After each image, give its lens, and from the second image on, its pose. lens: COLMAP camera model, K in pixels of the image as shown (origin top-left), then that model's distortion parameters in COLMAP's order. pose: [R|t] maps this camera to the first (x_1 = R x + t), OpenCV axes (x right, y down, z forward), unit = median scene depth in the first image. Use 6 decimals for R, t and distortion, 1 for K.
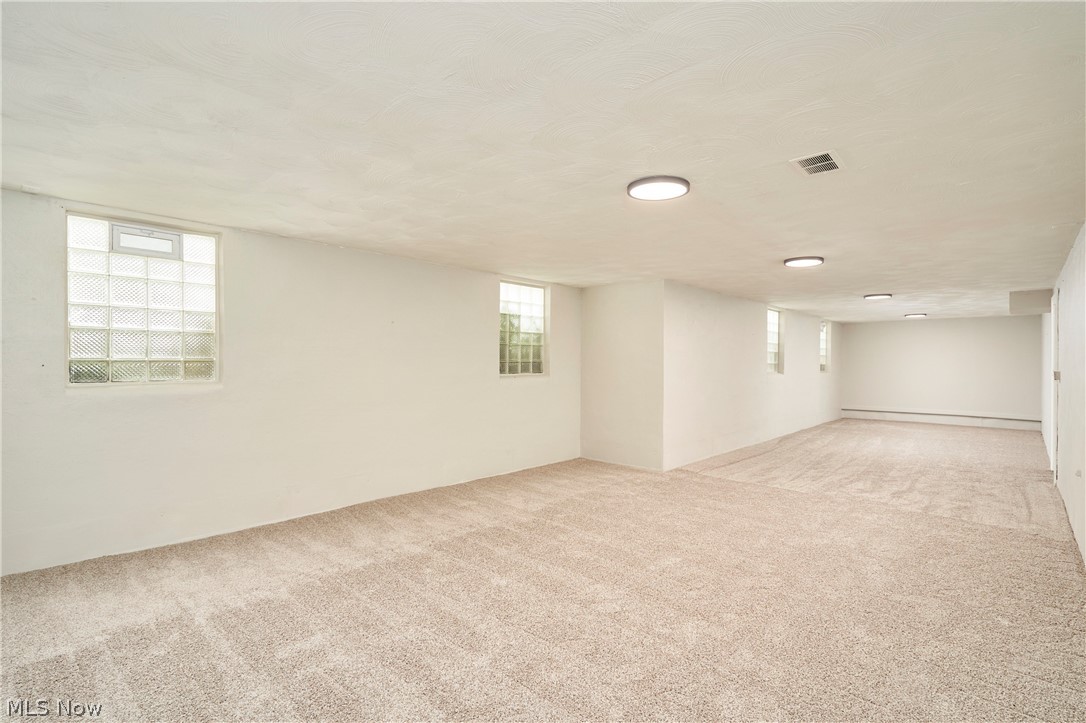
lens RADIAL K [[510.0, 0, 543.0], [0, 510.0, 361.5], [0, 0, 1]] dist [0.003652, -0.000302]
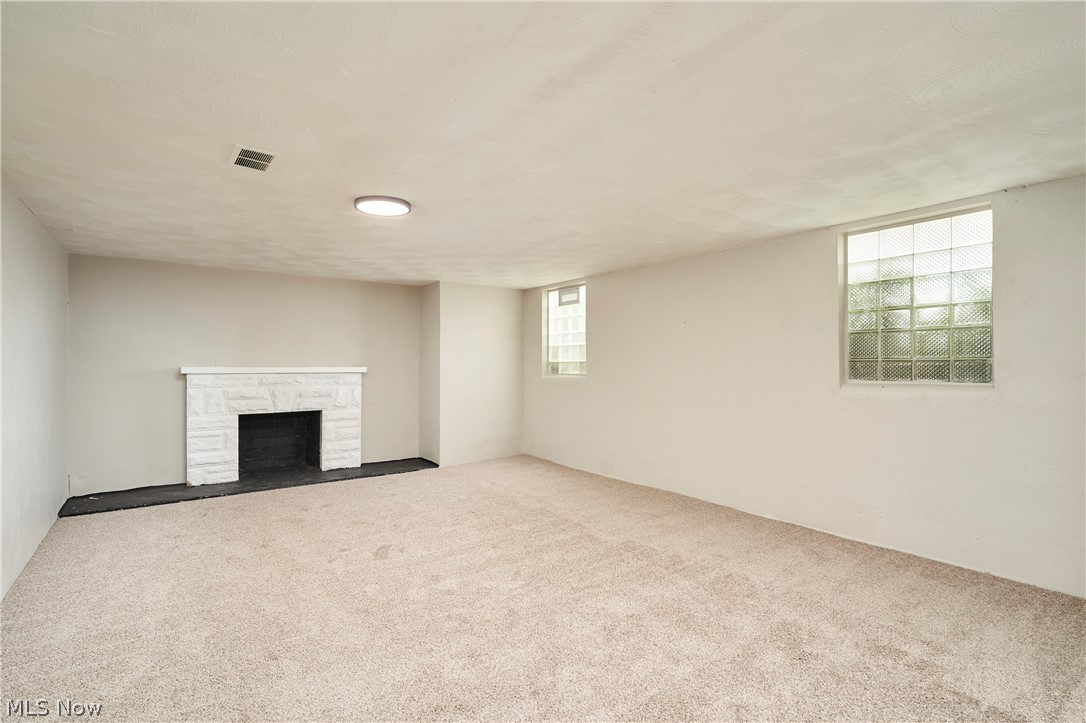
lens RADIAL K [[510.0, 0, 543.0], [0, 510.0, 361.5], [0, 0, 1]] dist [0.003652, -0.000302]
pose [[-0.196003, -0.001284, -0.980603, 0.742198], [0.008685, 0.999958, -0.003046, 0.001323], [0.980565, -0.009114, -0.195983, 0.913792]]
